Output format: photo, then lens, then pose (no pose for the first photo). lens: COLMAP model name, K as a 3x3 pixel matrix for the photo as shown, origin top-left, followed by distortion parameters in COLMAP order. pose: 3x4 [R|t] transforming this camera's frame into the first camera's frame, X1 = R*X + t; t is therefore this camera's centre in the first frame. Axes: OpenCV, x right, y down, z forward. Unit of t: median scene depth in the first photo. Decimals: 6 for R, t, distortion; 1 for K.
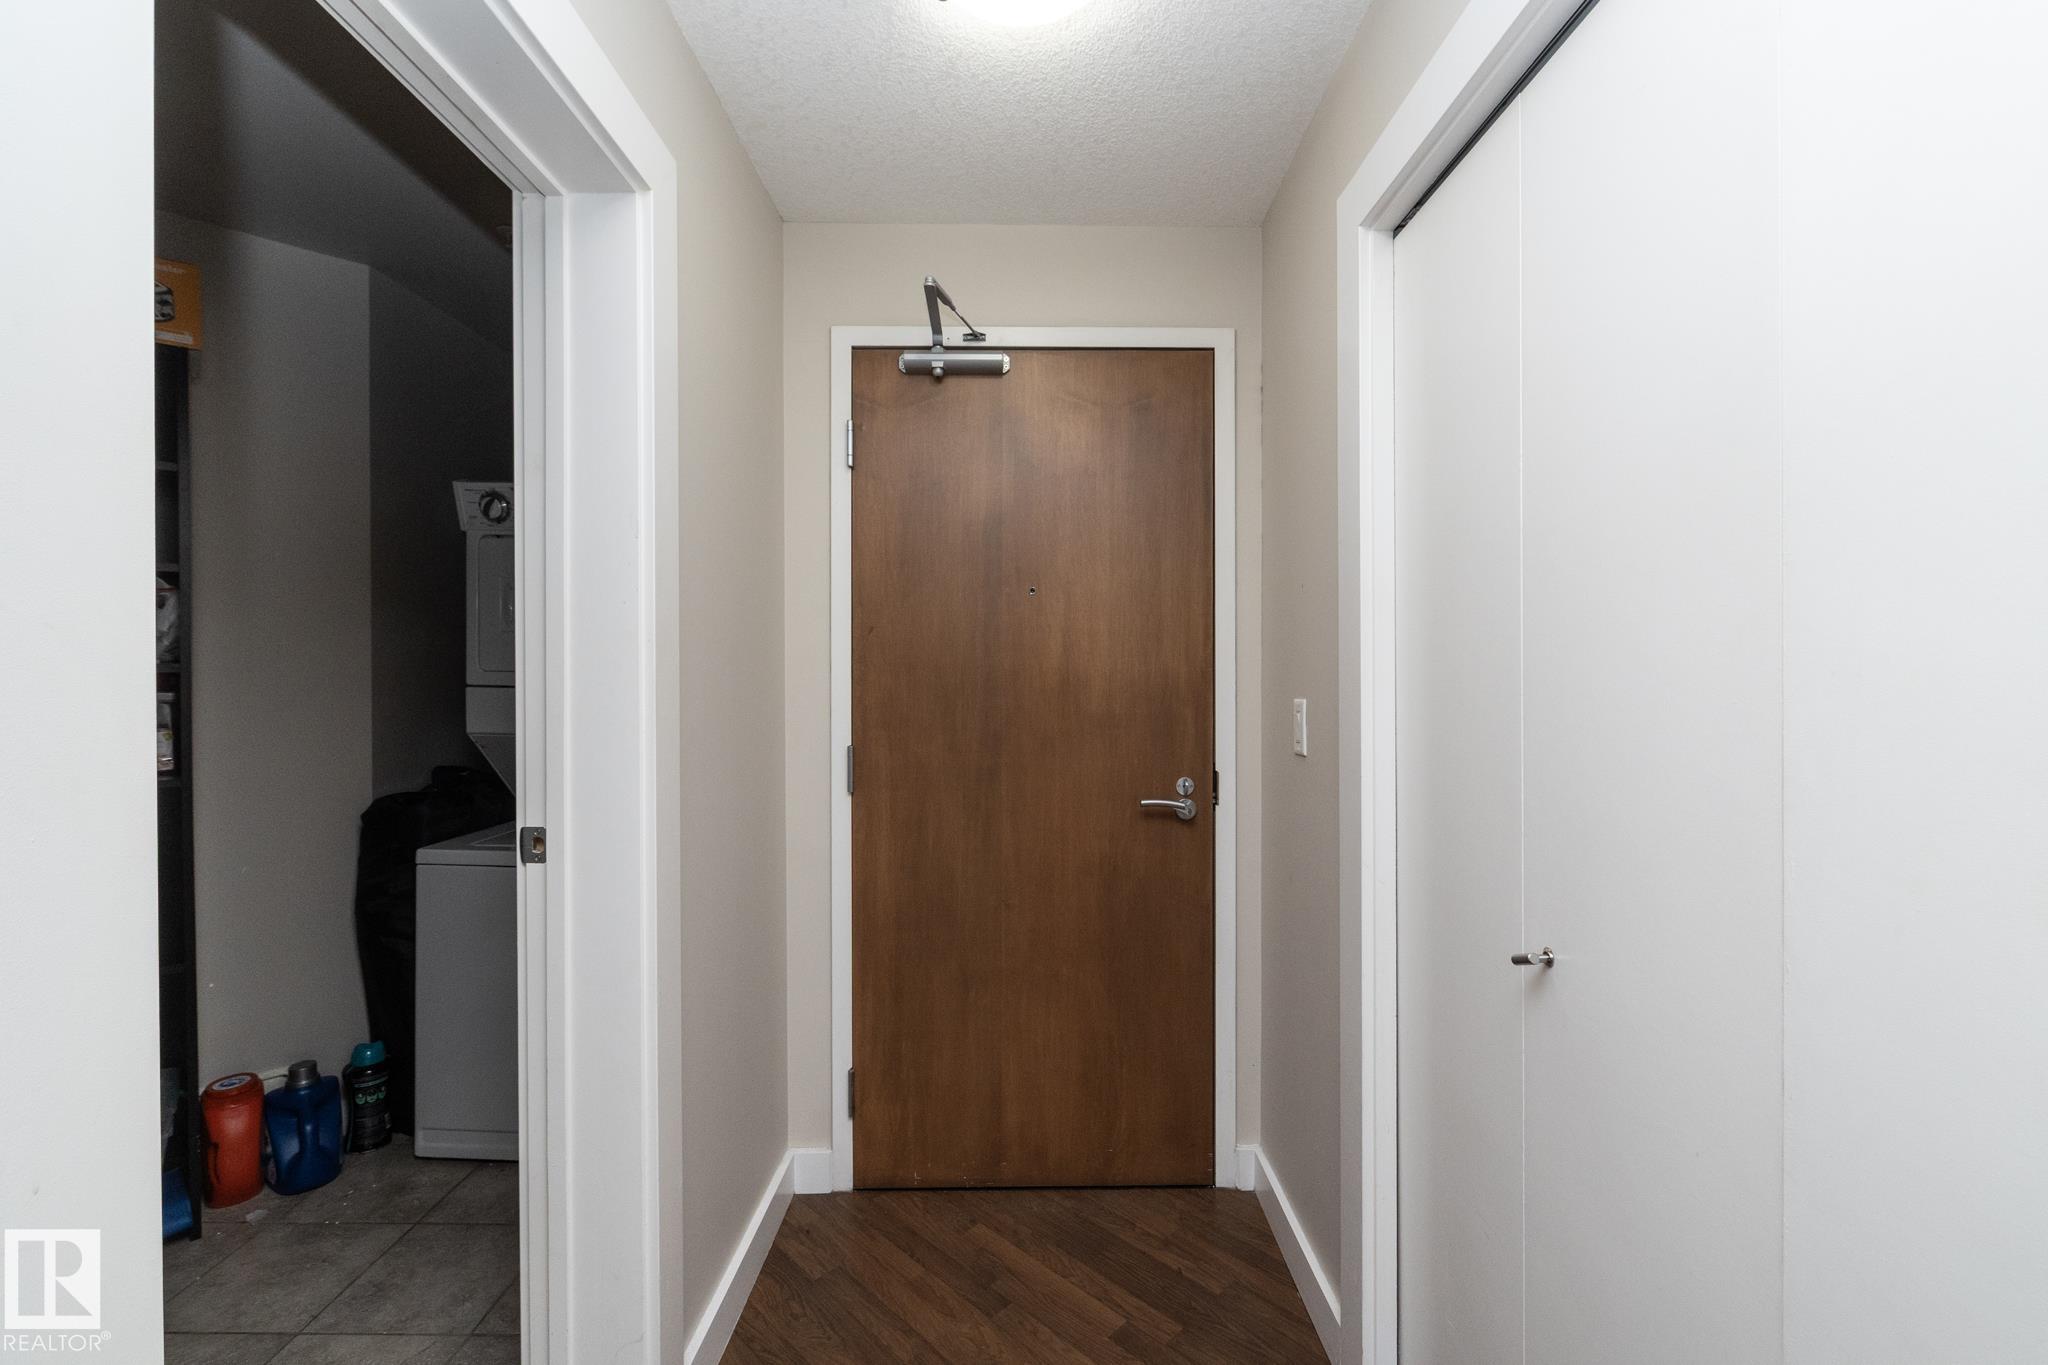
lens RADIAL K [[863.5, 0, 1024.0], [0, 863.5, 682.5], [0, 0, 1]] dist [-0.001335, -0.000195]
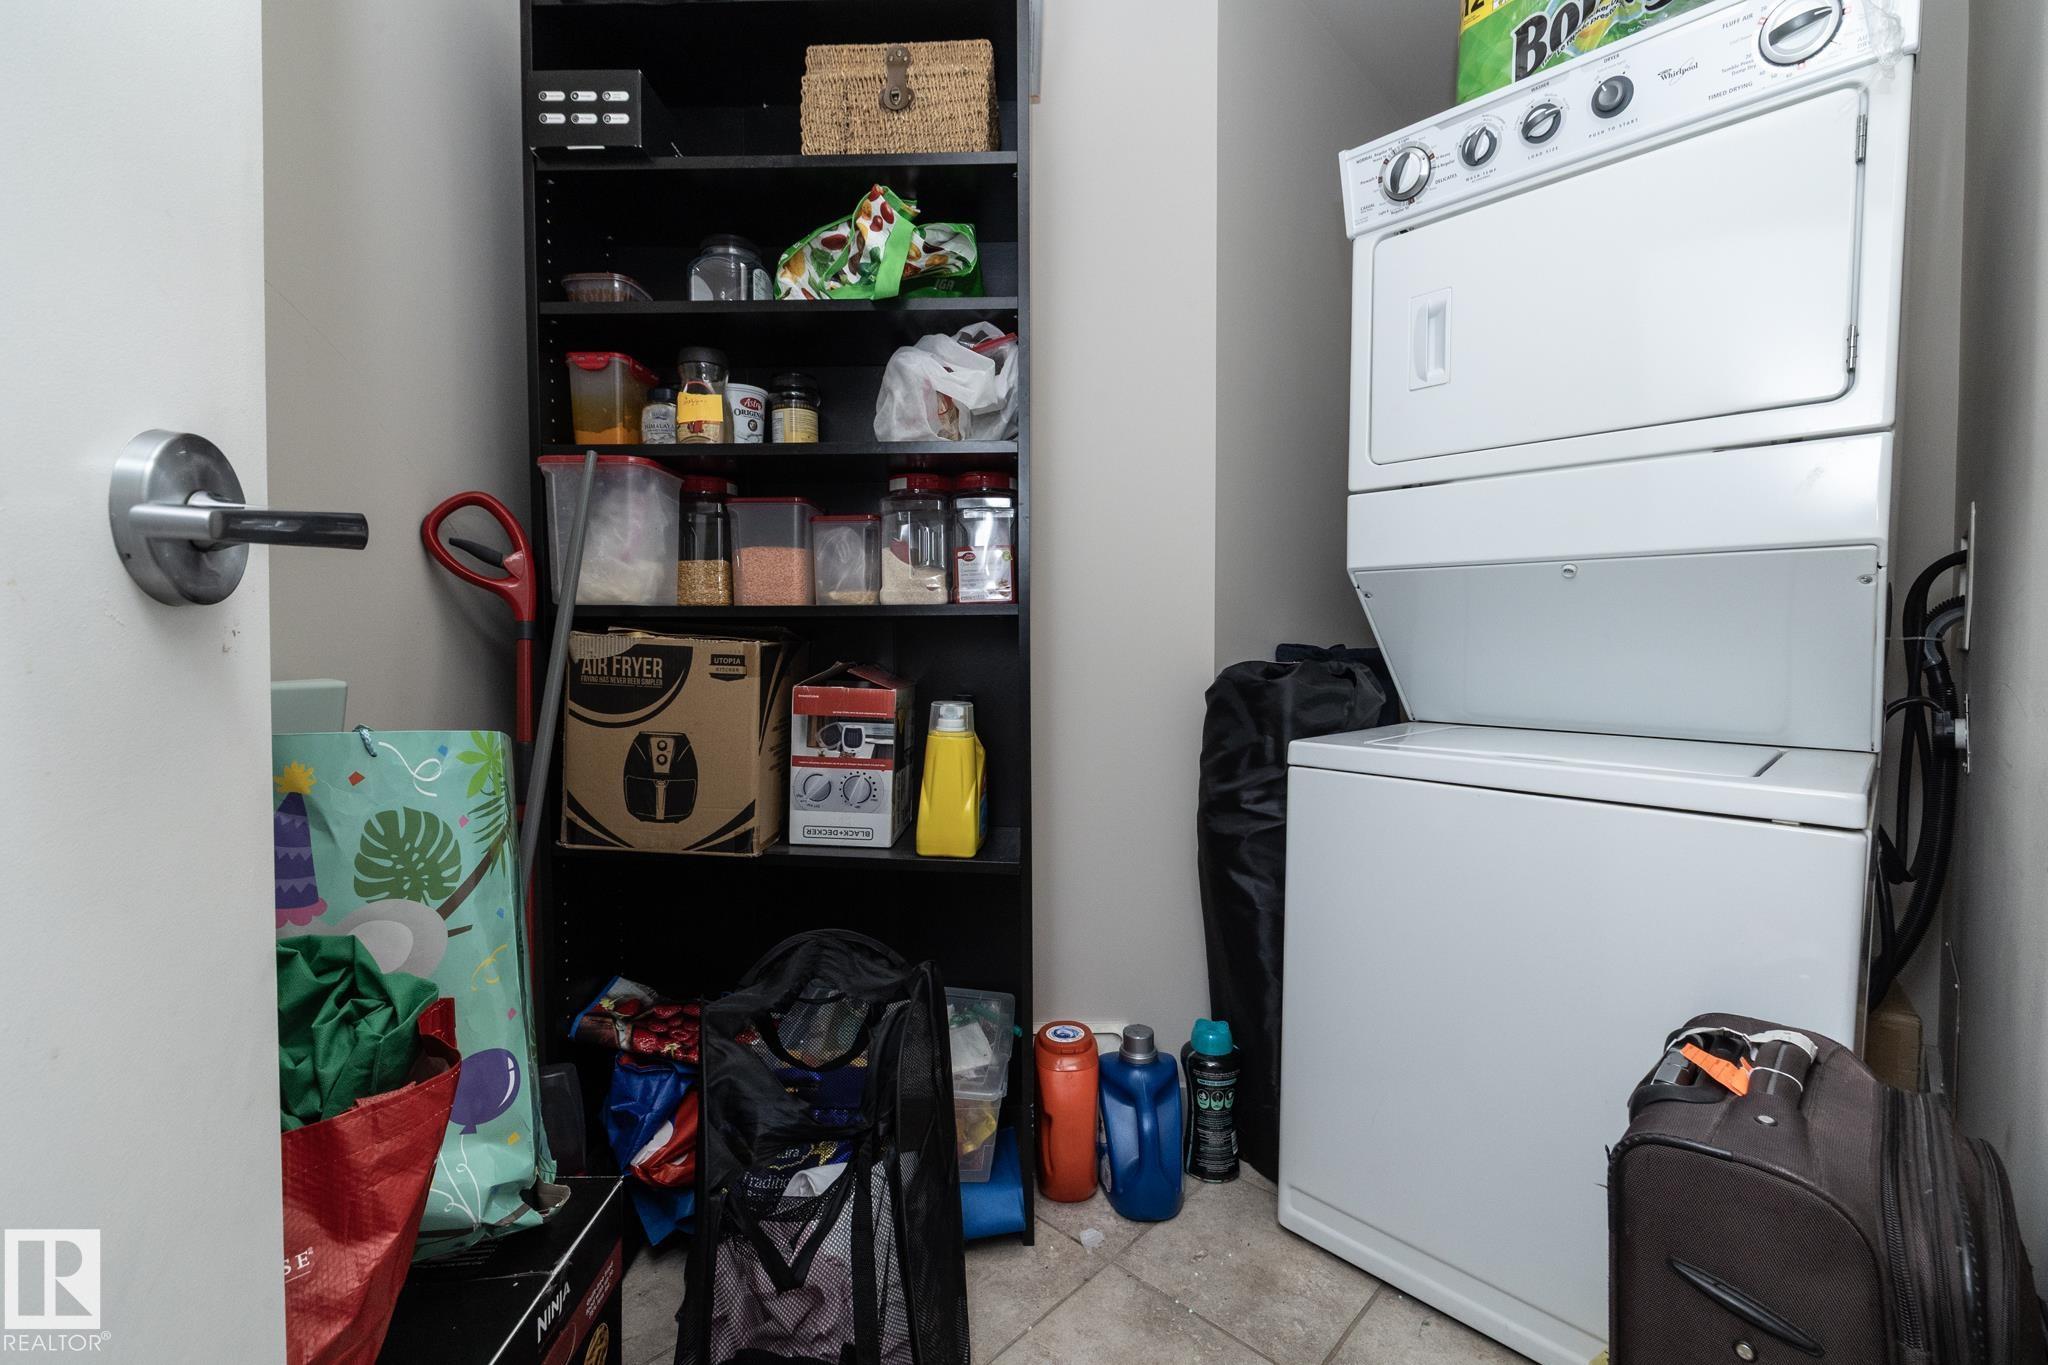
lens RADIAL K [[863.5, 0, 1024.0], [0, 863.5, 682.5], [0, 0, 1]] dist [-0.001335, -0.000195]
pose [[0.707908, 0.018134, -0.706071, -0.396342], [-0.005964, 0.999788, 0.019698, 0.138389], [0.706279, -0.009733, 0.707867, 0.420565]]
